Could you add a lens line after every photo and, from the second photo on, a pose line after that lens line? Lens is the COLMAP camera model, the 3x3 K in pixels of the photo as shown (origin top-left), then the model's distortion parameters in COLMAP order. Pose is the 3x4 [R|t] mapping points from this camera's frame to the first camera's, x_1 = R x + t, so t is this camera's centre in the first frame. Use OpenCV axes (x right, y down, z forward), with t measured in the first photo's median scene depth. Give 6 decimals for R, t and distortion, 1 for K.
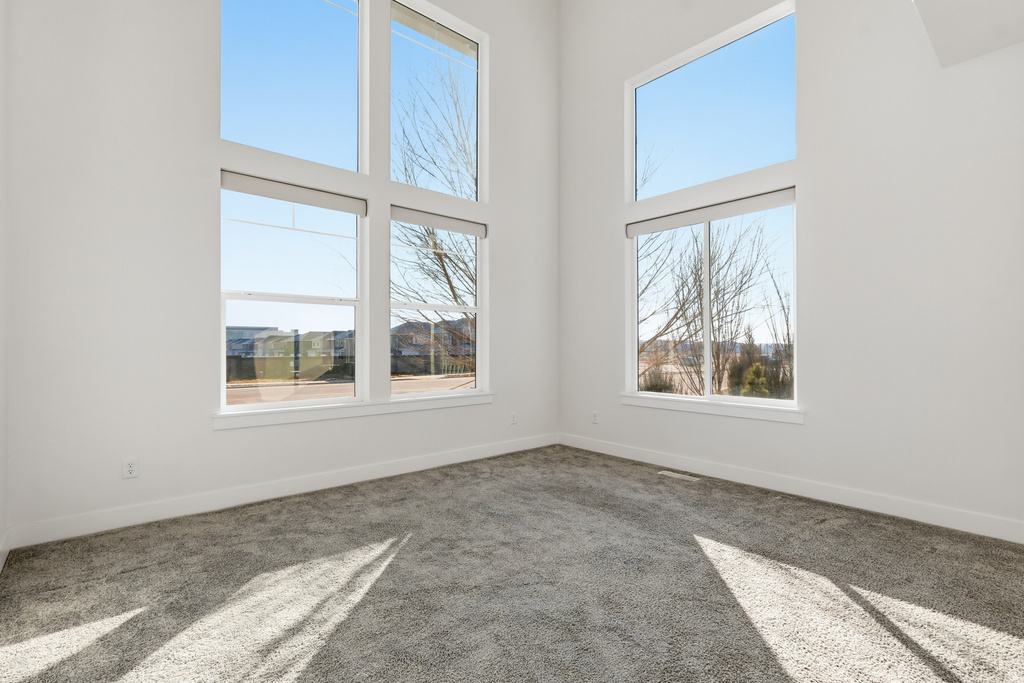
lens RADIAL K [[478.5, 0, 512.8], [0, 478.5, 339.7], [0, 0, 1]] dist [0.002841, 0.000163]
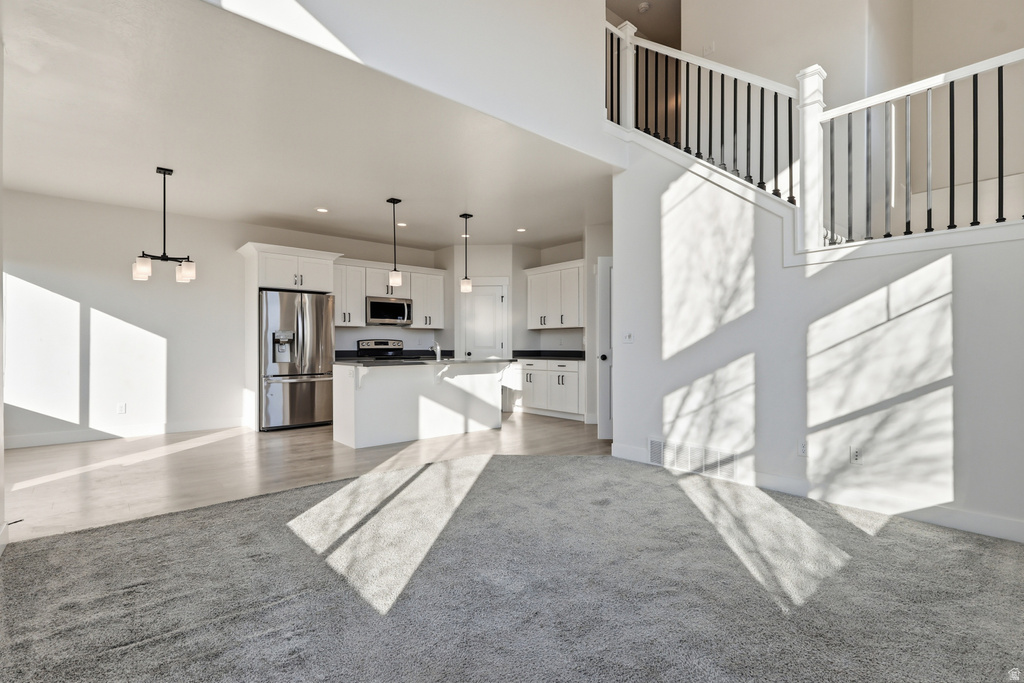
lens RADIAL K [[478.5, 0, 515.1], [0, 478.5, 343.8], [0, 0, 1]] dist [0.002841, 0.000163]
pose [[-0.999927, 0.004615, -0.011123, 0.249437], [0.004629, 0.999988, -0.001270, 0.011120], [0.011117, -0.001321, -0.999937, 2.182493]]
